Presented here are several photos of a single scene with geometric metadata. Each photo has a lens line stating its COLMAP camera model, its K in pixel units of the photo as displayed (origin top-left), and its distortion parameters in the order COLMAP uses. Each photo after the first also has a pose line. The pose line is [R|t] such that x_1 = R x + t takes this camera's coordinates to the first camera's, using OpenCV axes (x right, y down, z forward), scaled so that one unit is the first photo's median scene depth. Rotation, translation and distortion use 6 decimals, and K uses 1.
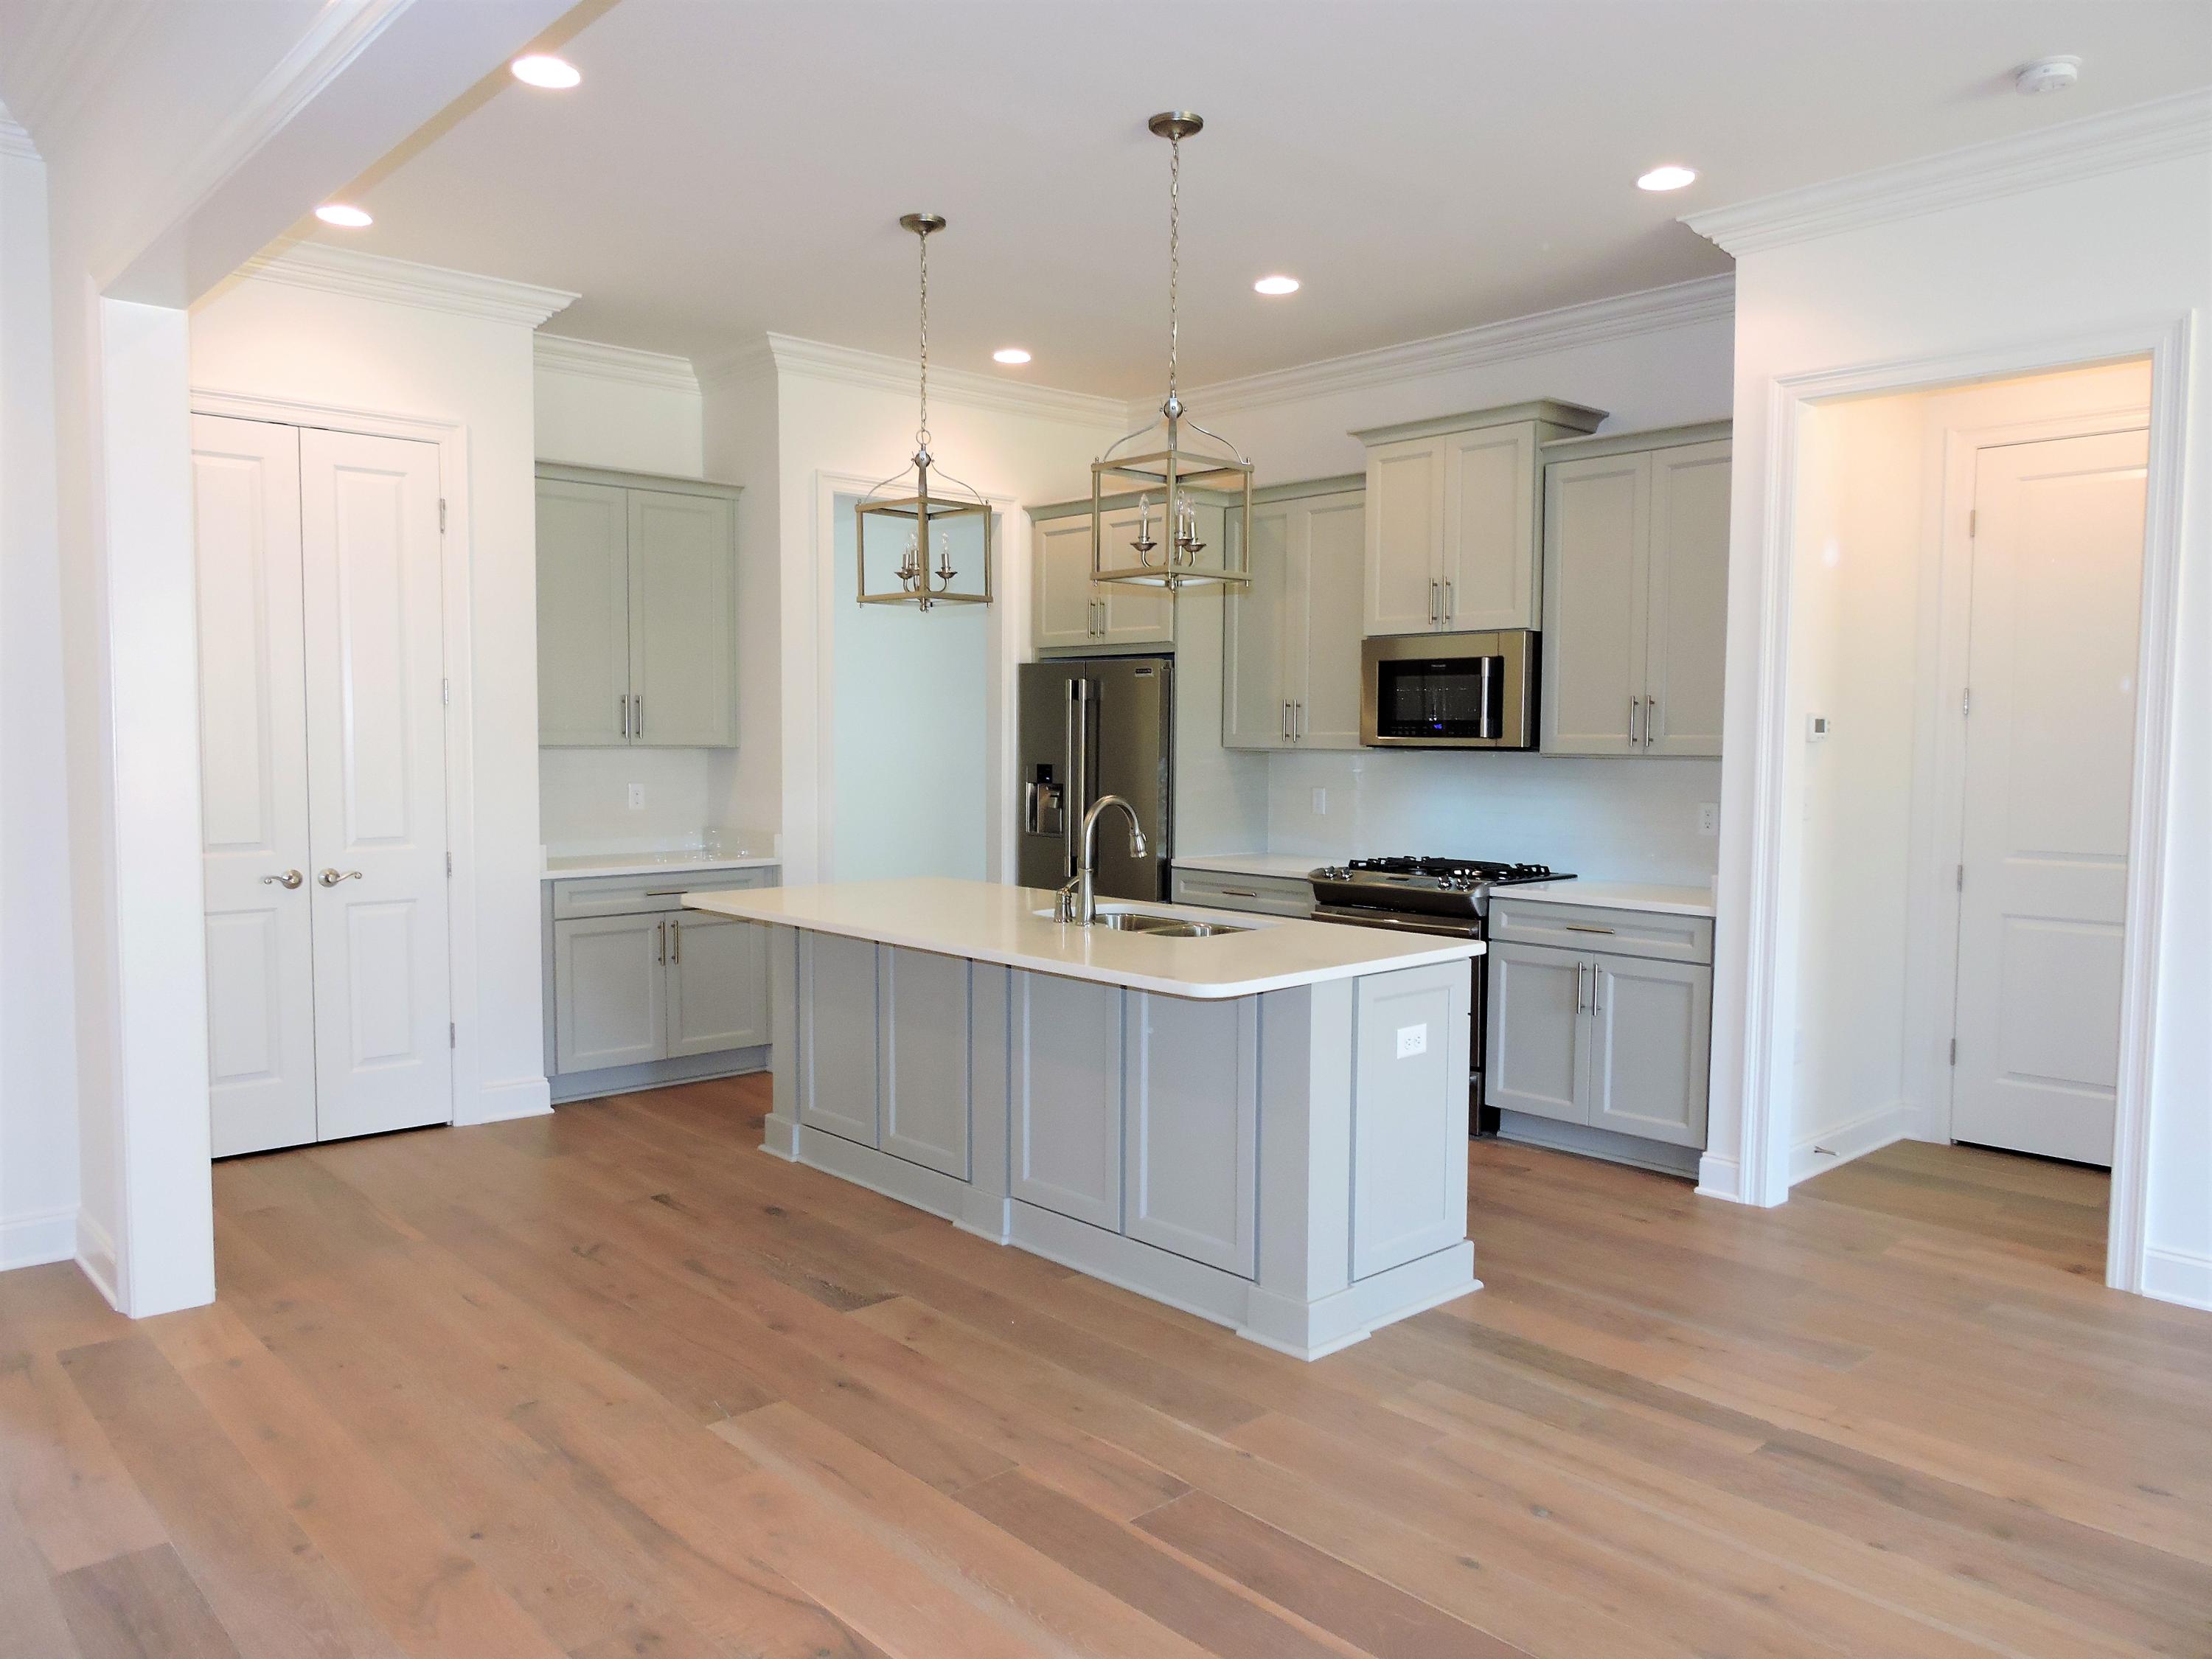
lens RADIAL K [[1582.8, 0, 1111.1], [0, 1582.8, 836.4], [0, 0, 1]] dist [-0.002632, -0.001408]
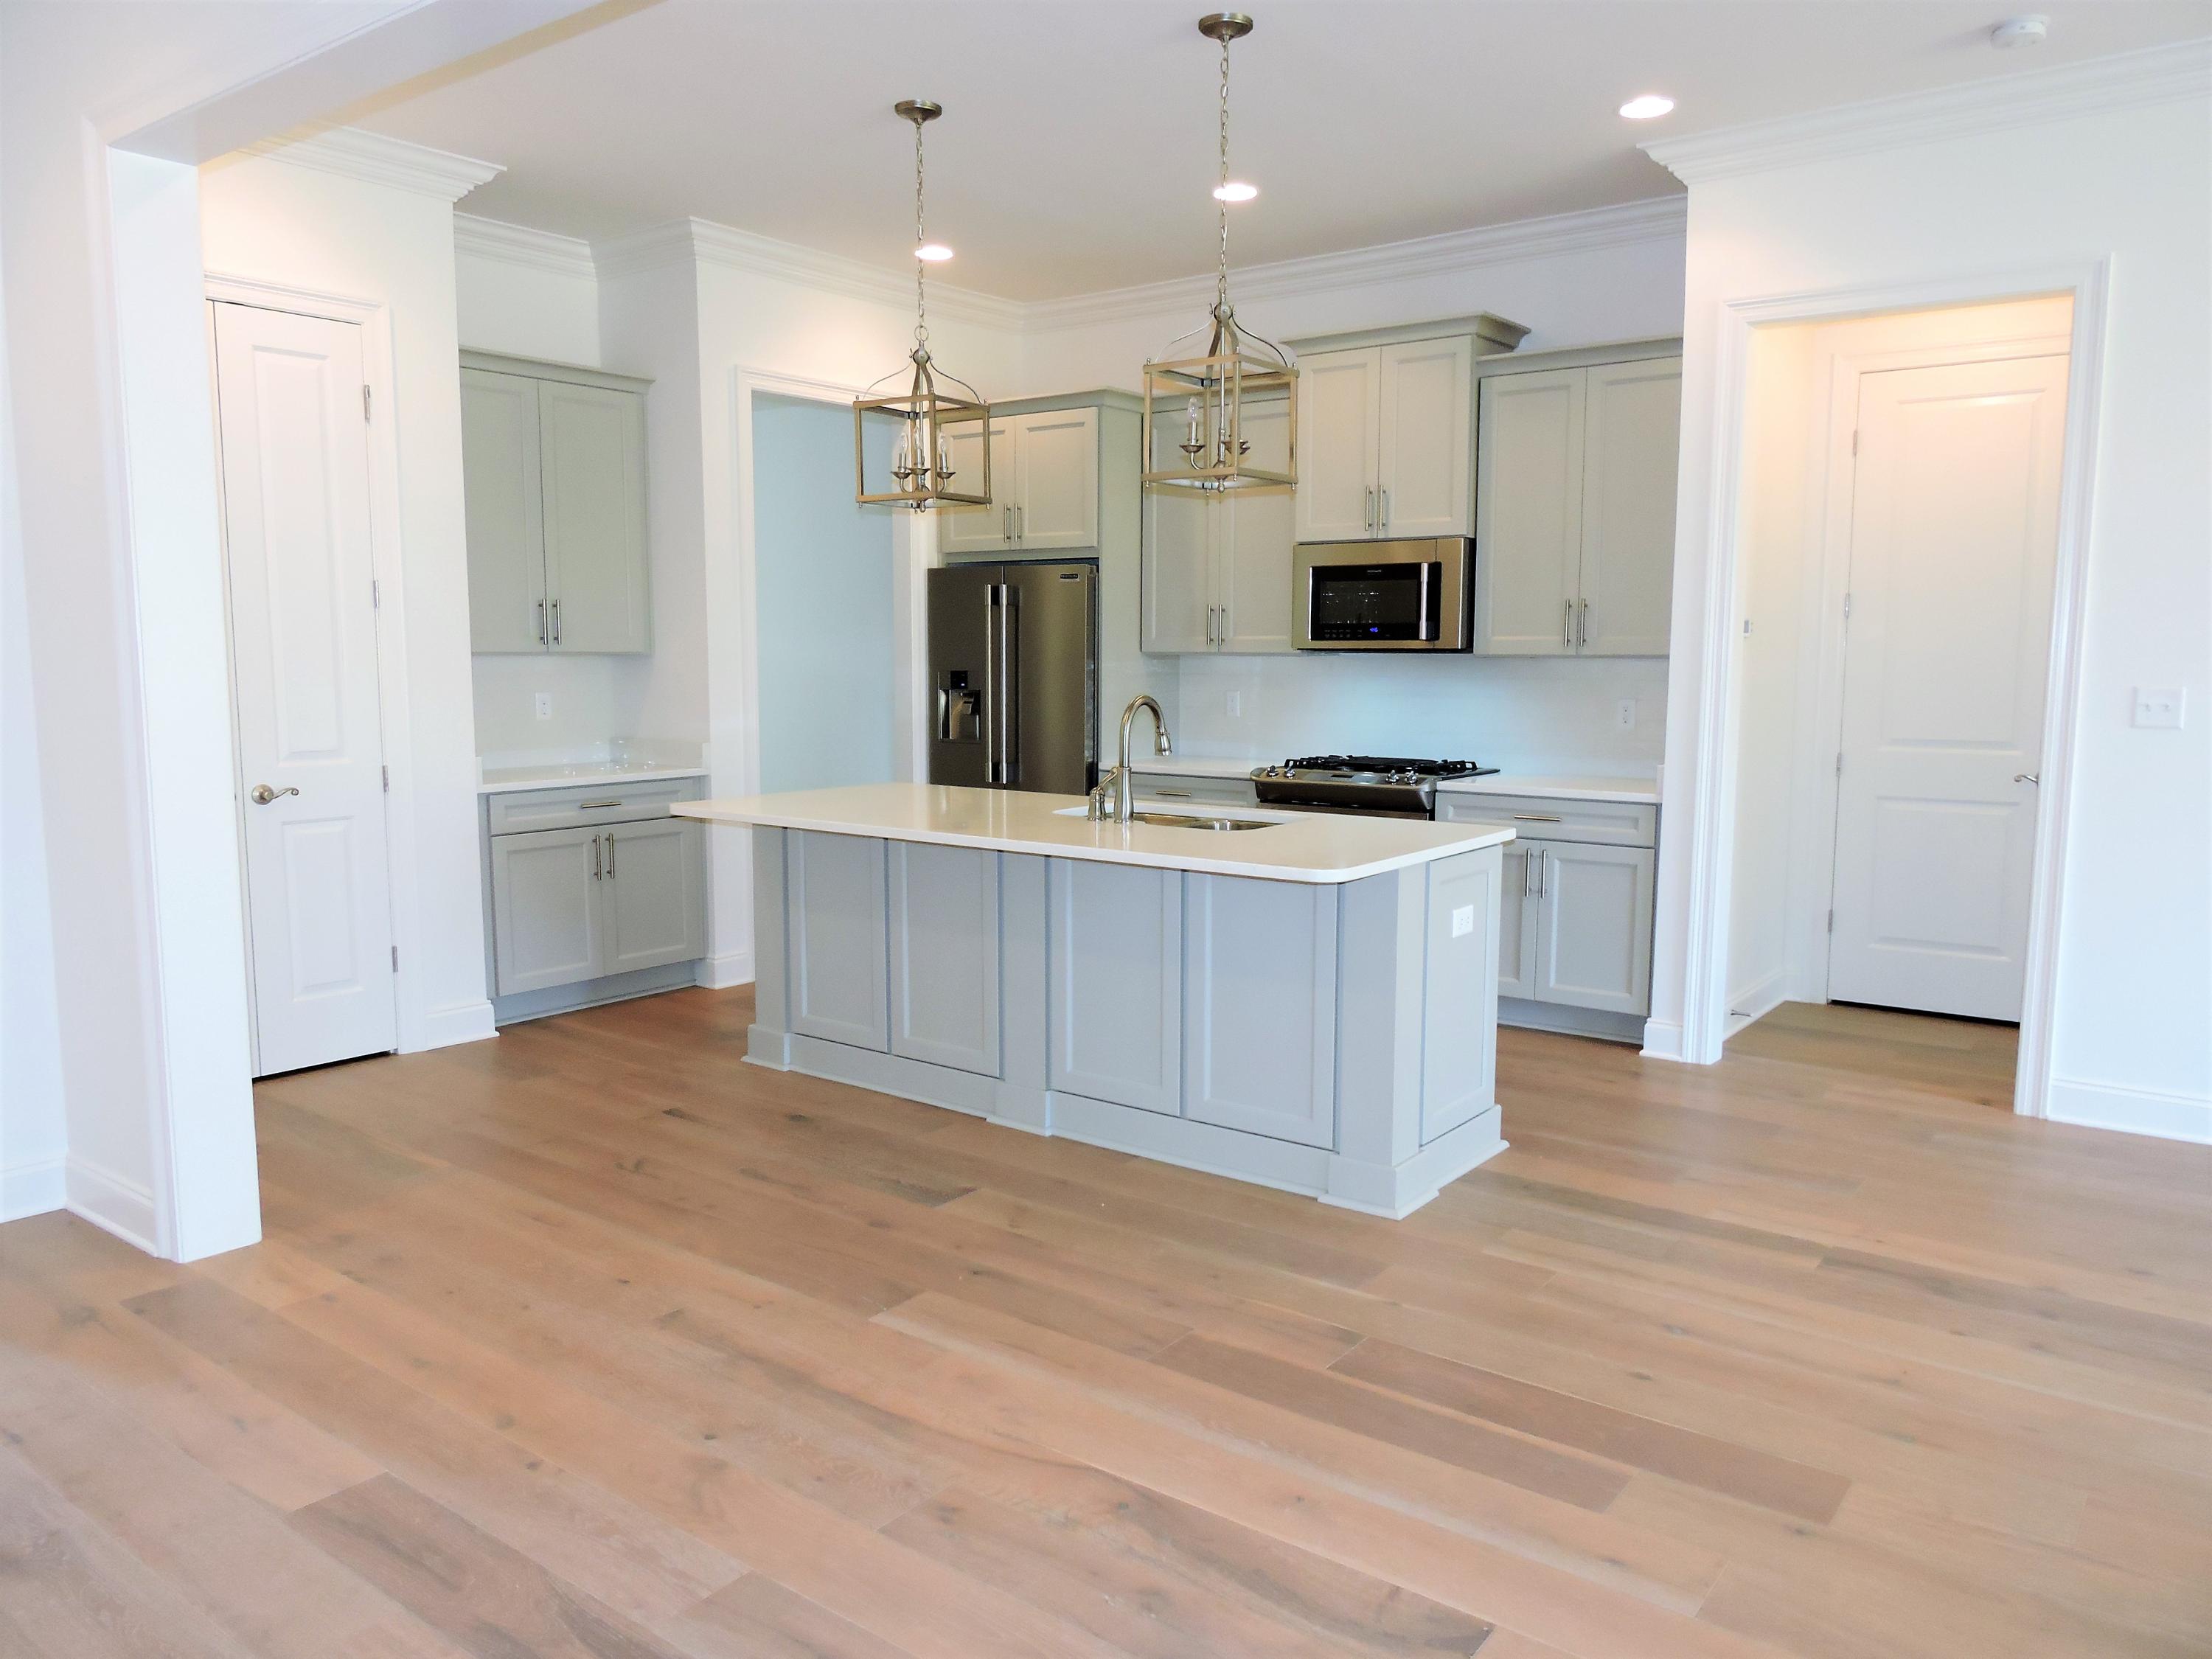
lens RADIAL K [[1582.8, 0, 1111.9], [0, 1582.8, 835.2], [0, 0, 1]] dist [-0.002632, -0.001408]
pose [[0.984095, -0.025200, 0.175849, -0.161914], [0.015749, 0.998366, 0.054938, 0.006320], [-0.176946, -0.051295, 0.982883, -0.003493]]
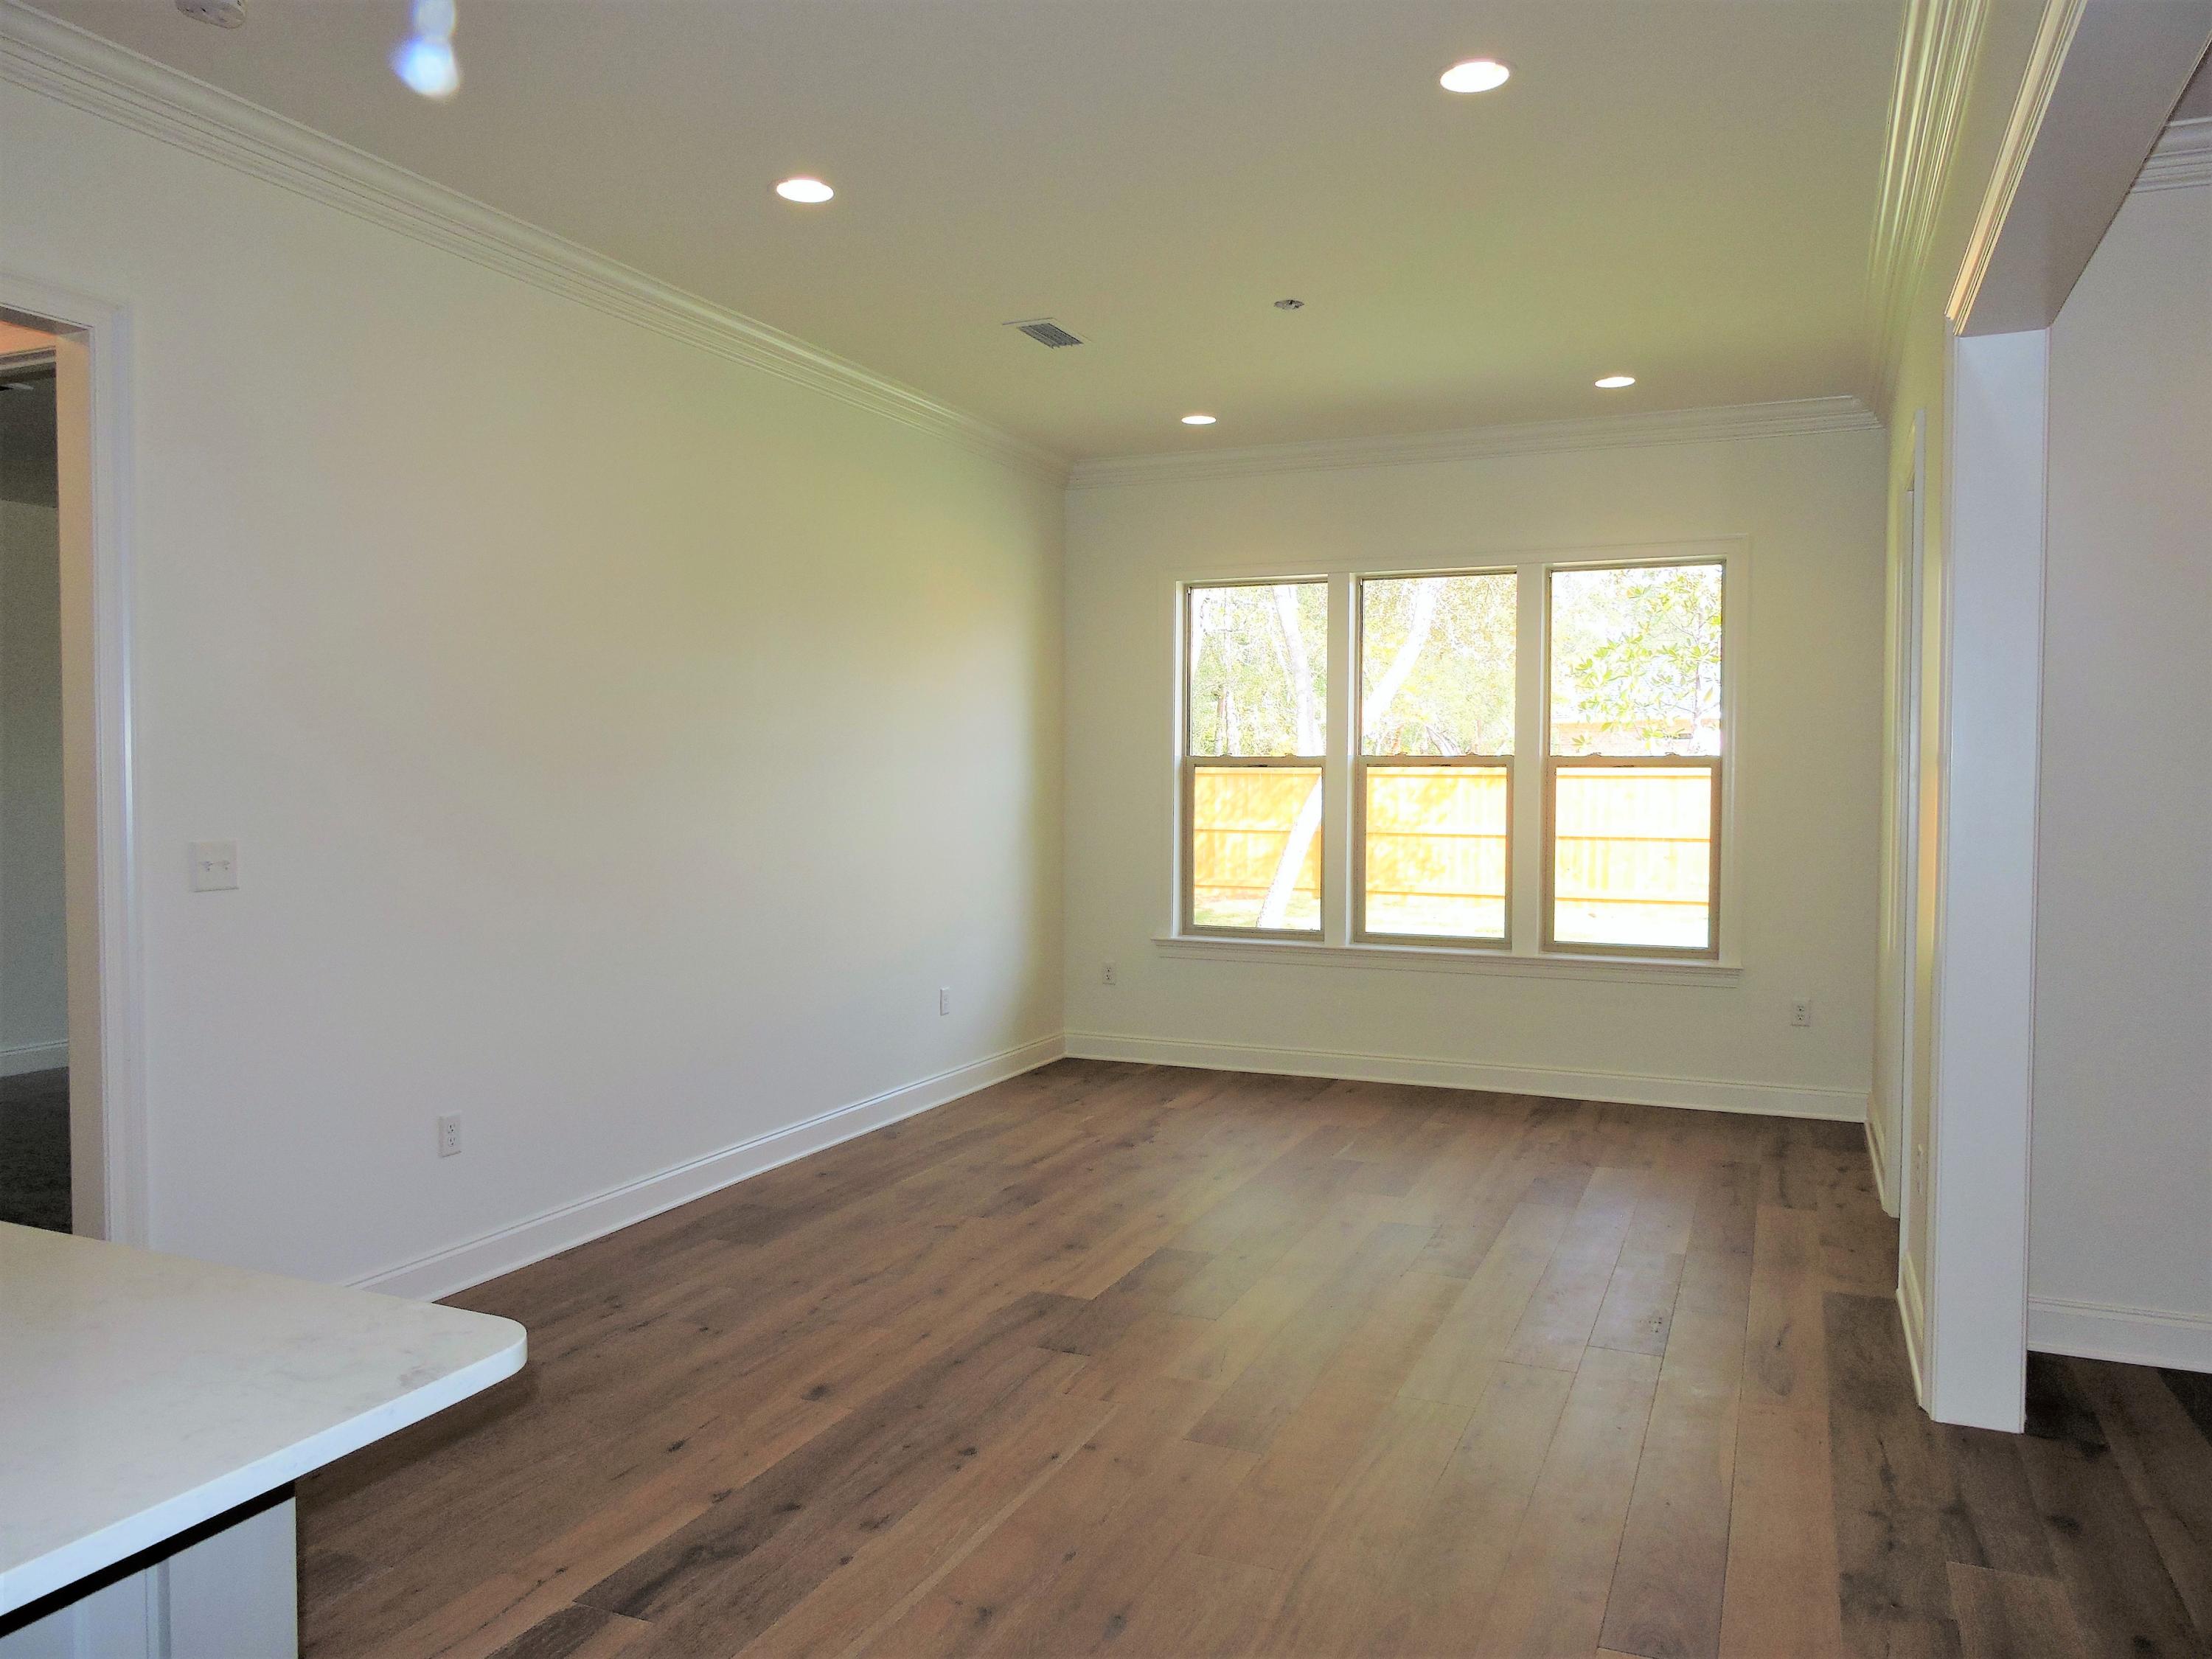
lens RADIAL K [[1582.8, 0, 1091.7], [0, 1582.8, 830.9], [0, 0, 1]] dist [-0.002632, -0.001408]
pose [[-0.401429, -0.045342, 0.914767, -0.262099], [0.053636, 0.995896, 0.072900, -0.050194], [-0.914318, 0.078328, -0.397350, 0.626790]]
